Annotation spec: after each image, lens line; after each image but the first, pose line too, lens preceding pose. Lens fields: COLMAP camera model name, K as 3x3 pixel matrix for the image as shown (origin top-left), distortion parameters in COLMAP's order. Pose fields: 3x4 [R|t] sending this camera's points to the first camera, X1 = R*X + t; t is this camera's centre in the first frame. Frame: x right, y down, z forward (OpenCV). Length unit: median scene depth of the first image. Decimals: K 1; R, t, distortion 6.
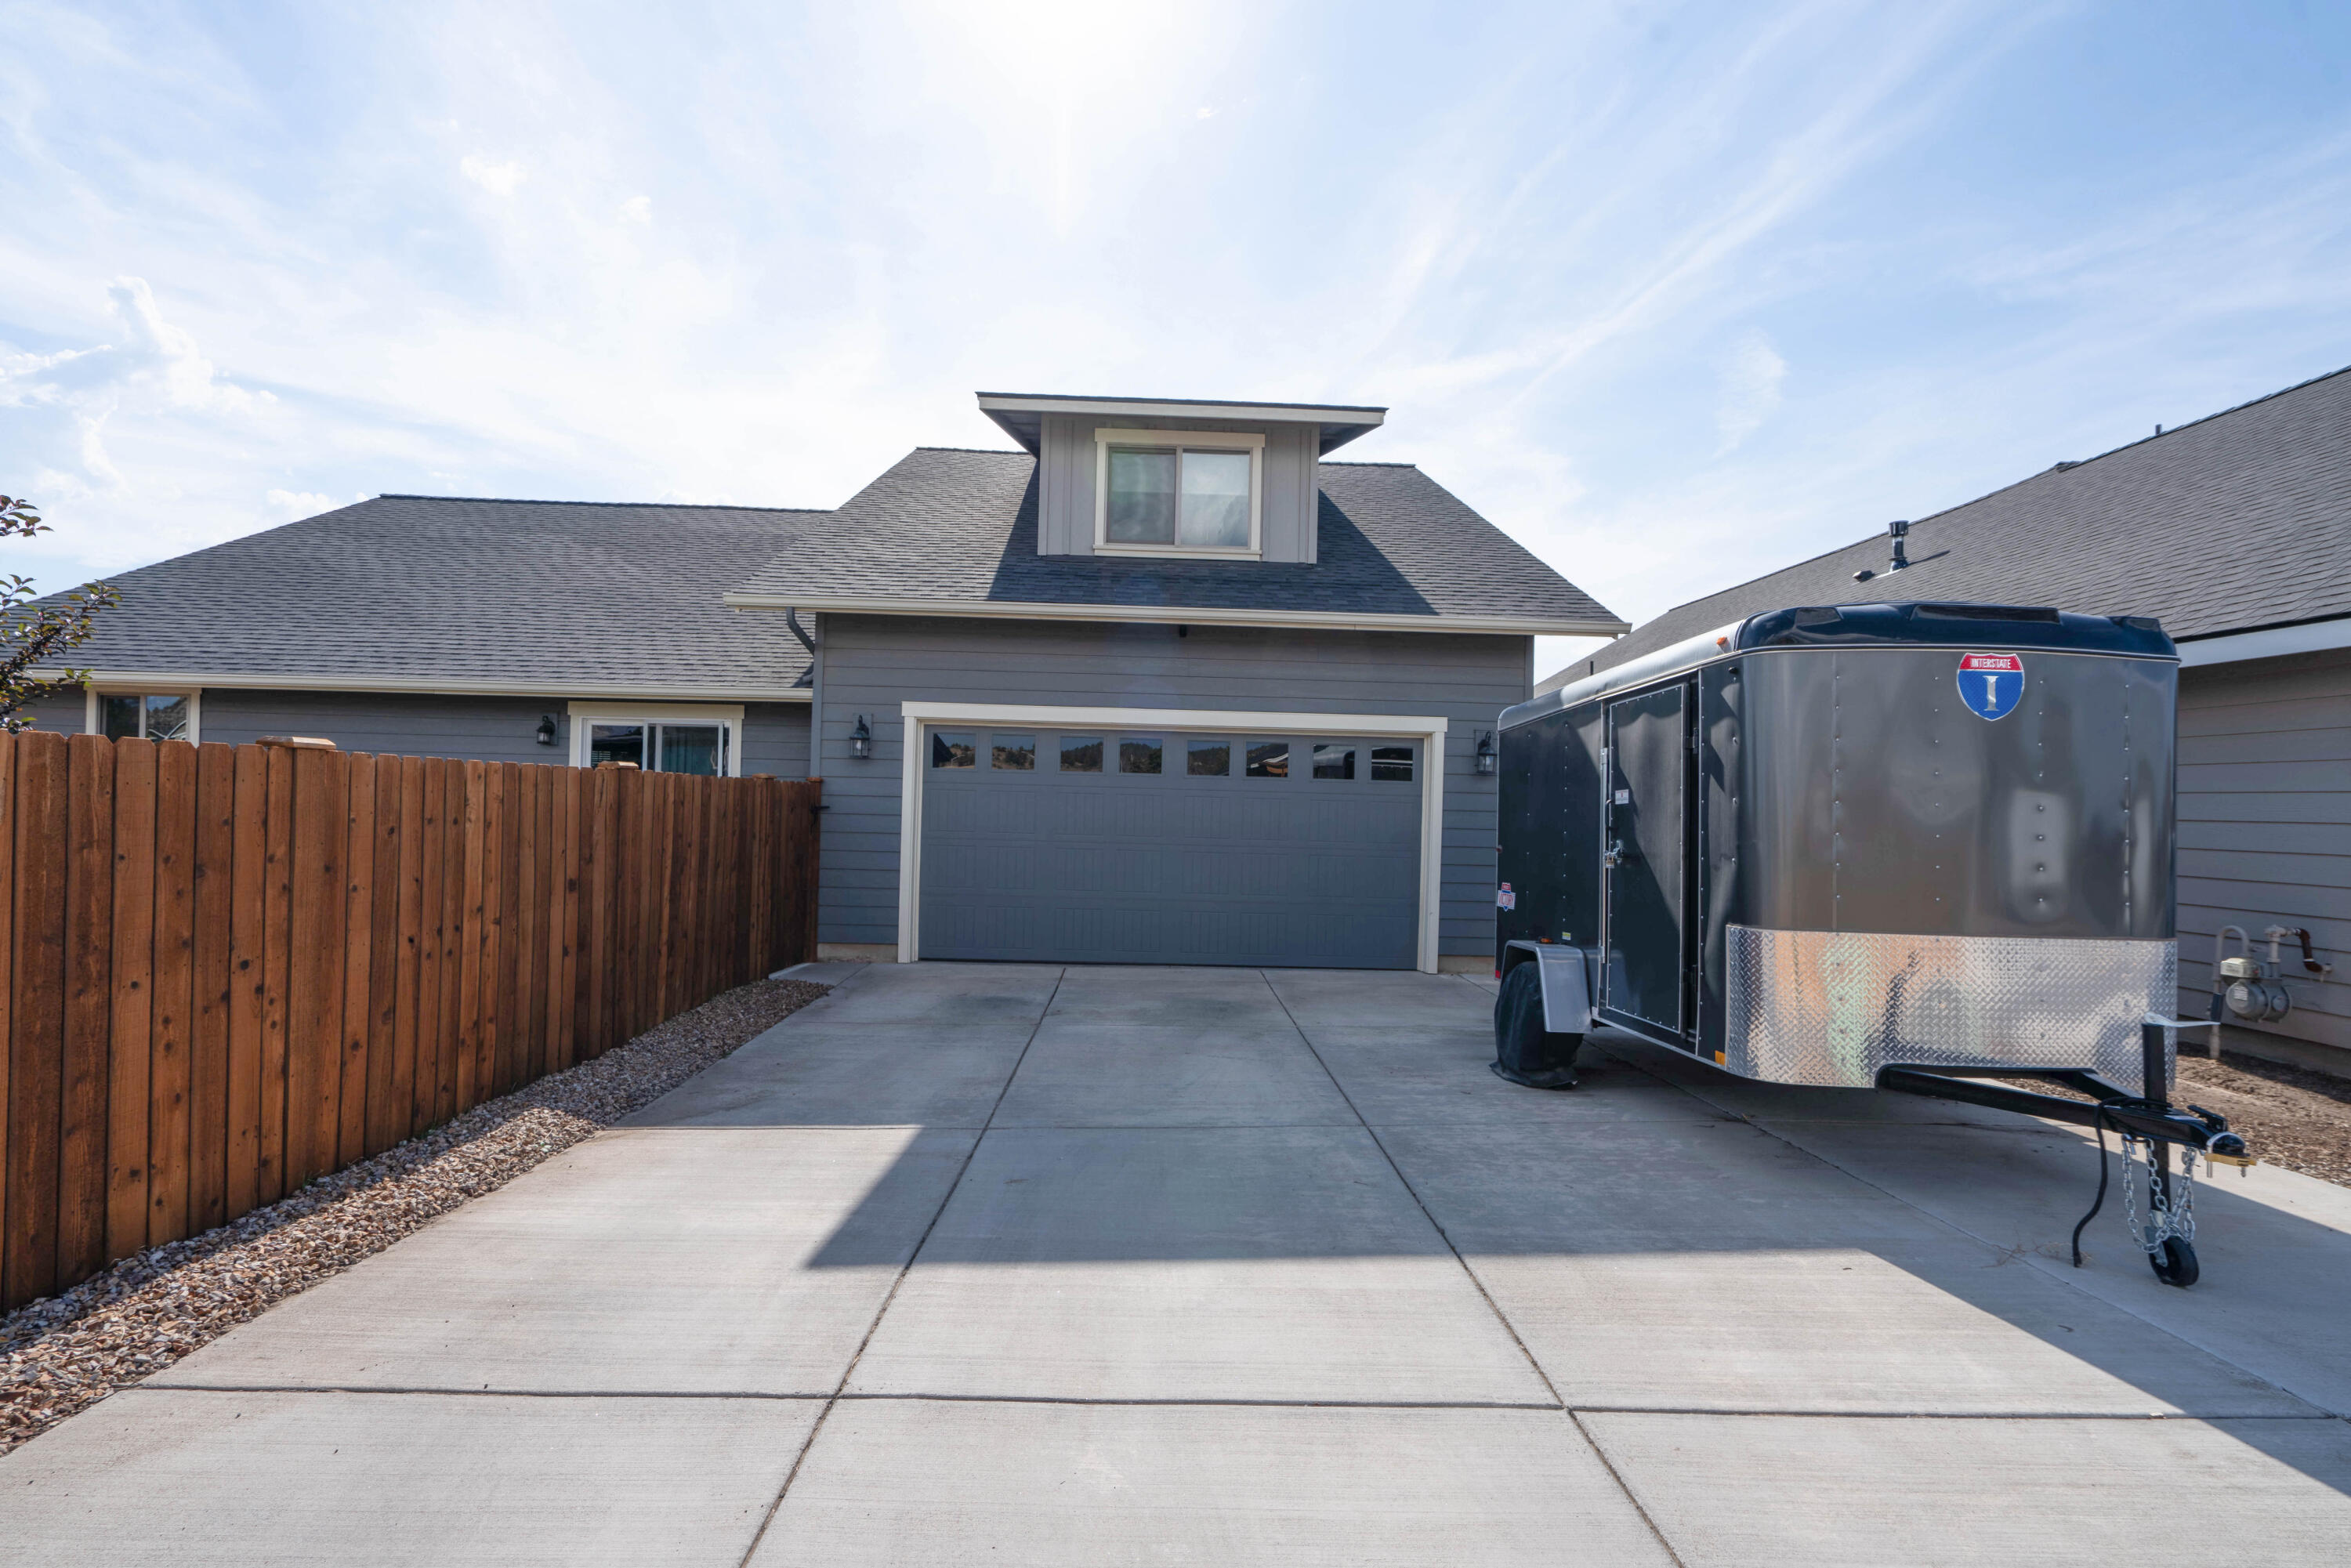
lens RADIAL K [[1071.9, 0, 1177.5], [0, 1071.9, 794.2], [0, 0, 1]] dist [-0.007664, 0.003750]
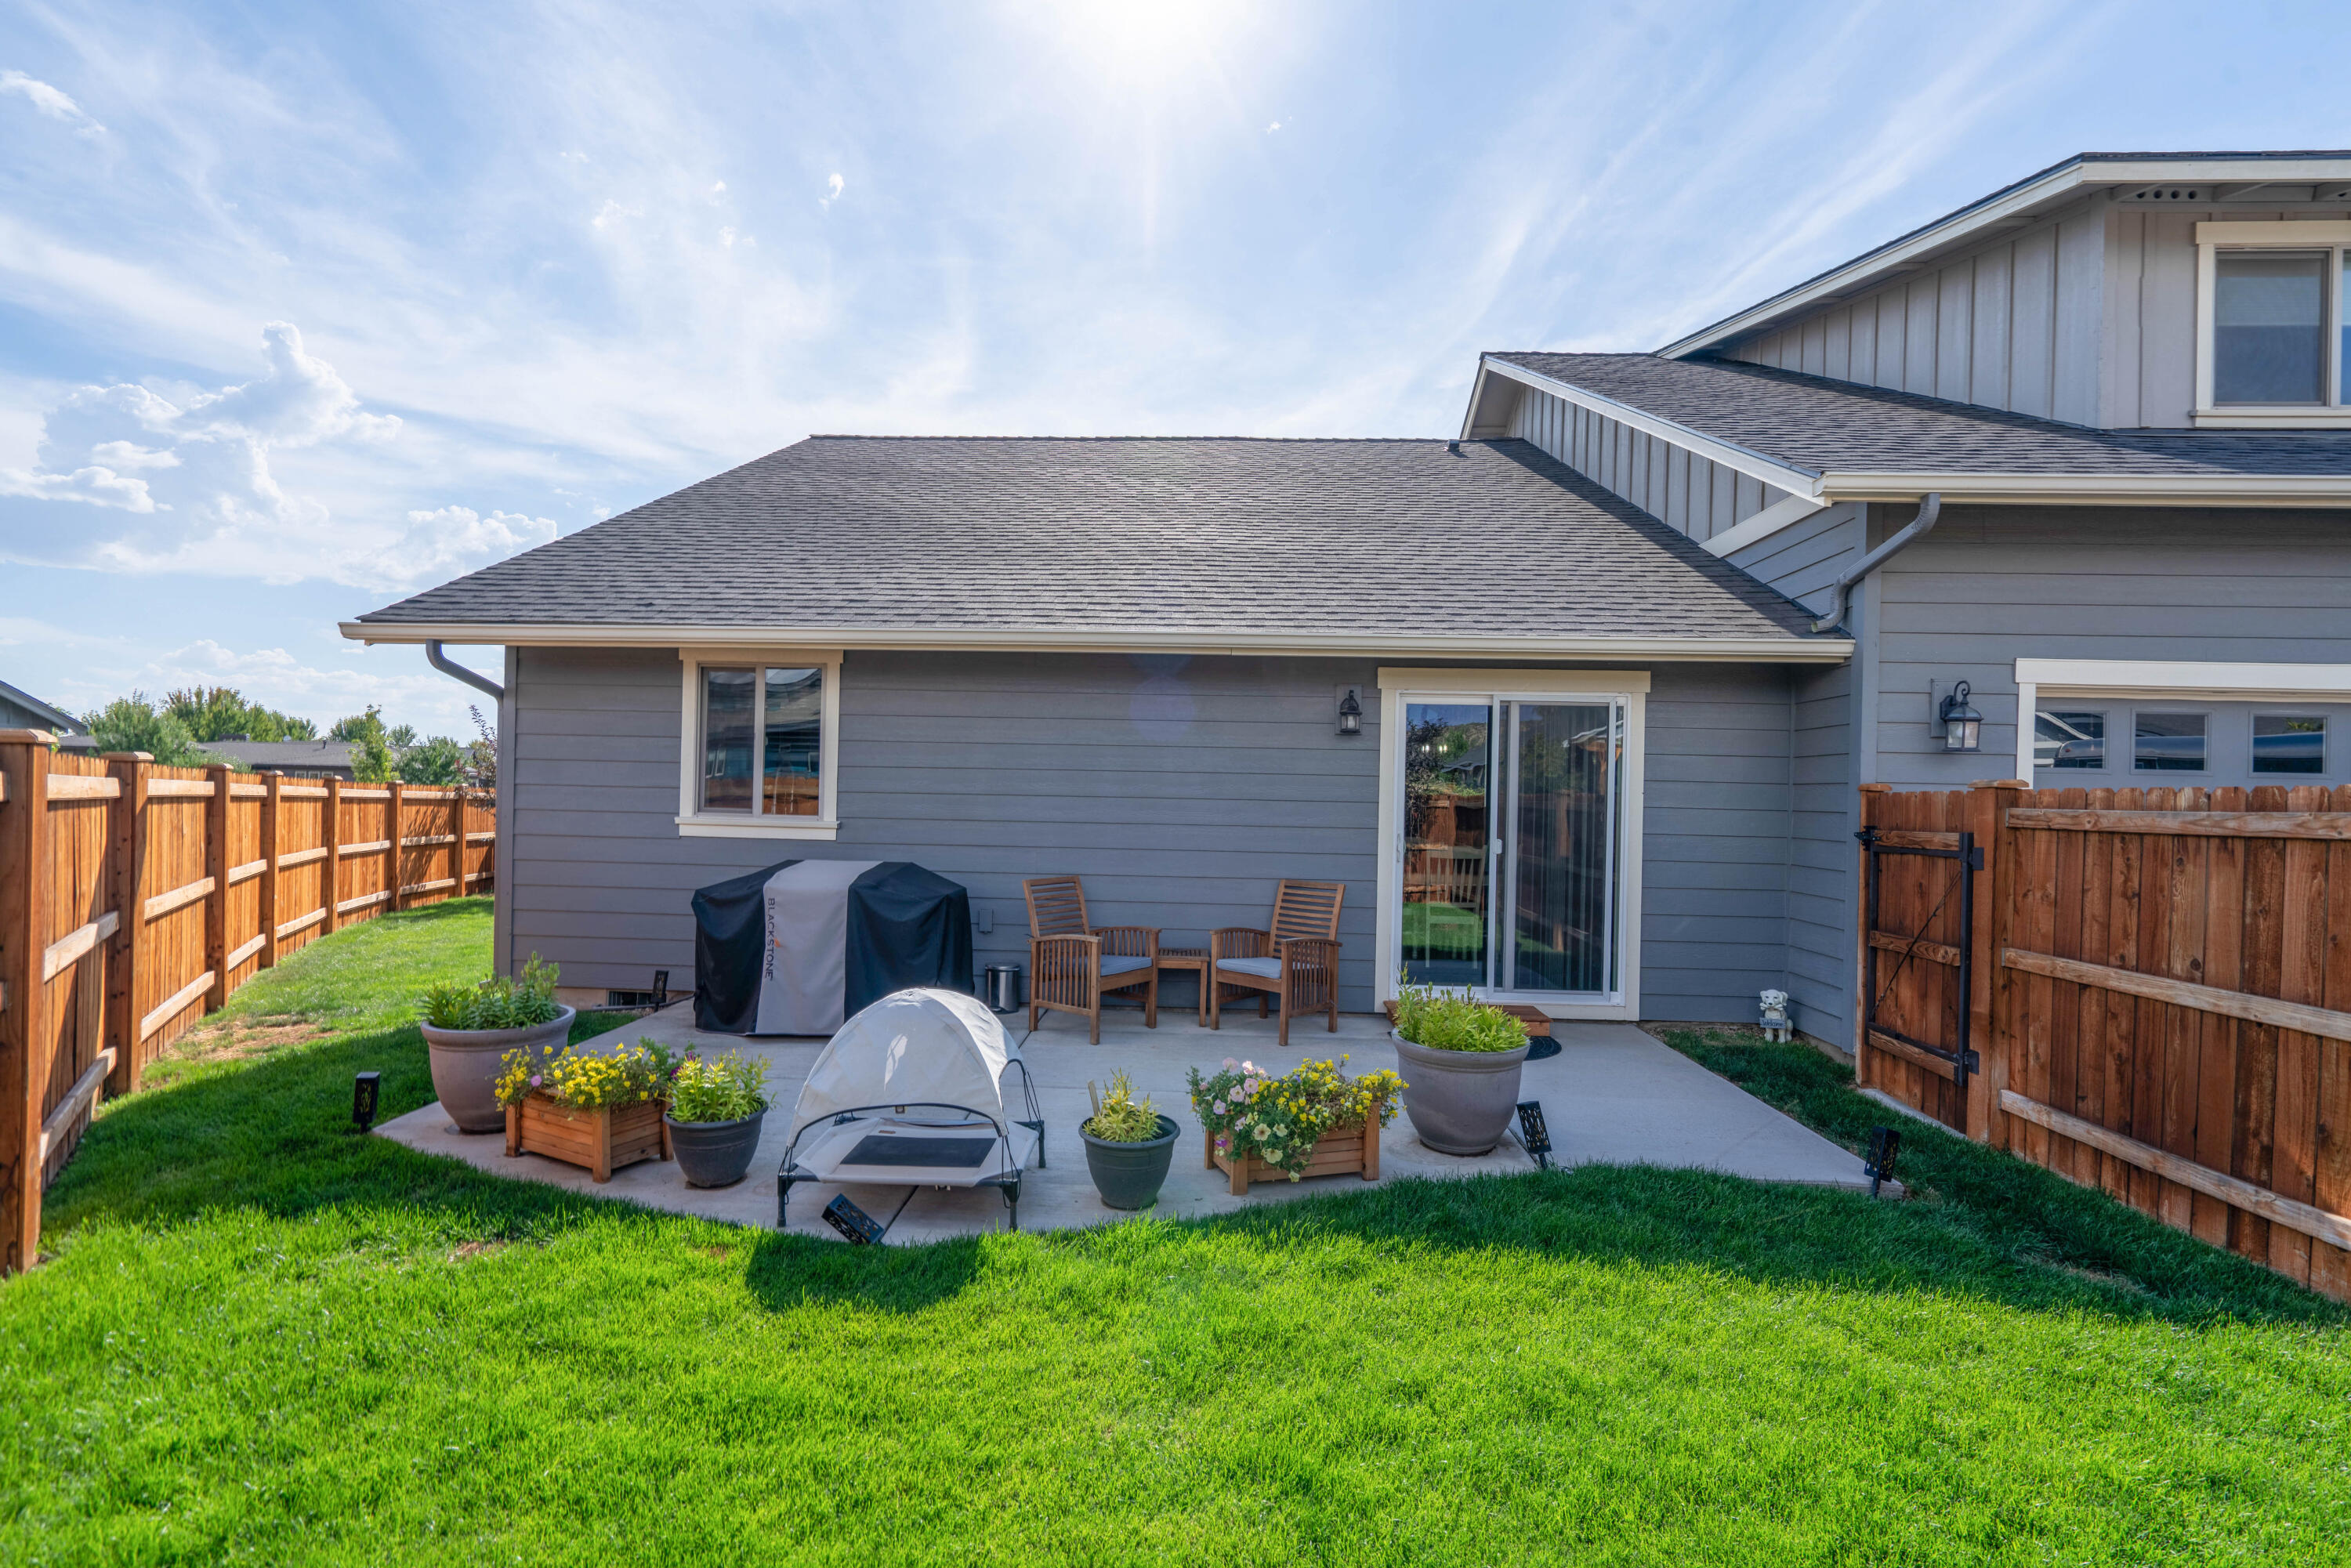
lens RADIAL K [[1071.9, 0, 1172.7], [0, 1071.9, 788.0], [0, 0, 1]] dist [-0.007664, 0.003750]
pose [[0.996270, -0.003038, -0.086242, -0.635614], [0.002776, 0.999991, -0.003162, -0.011332], [0.086251, 0.002911, 0.996269, 0.336577]]
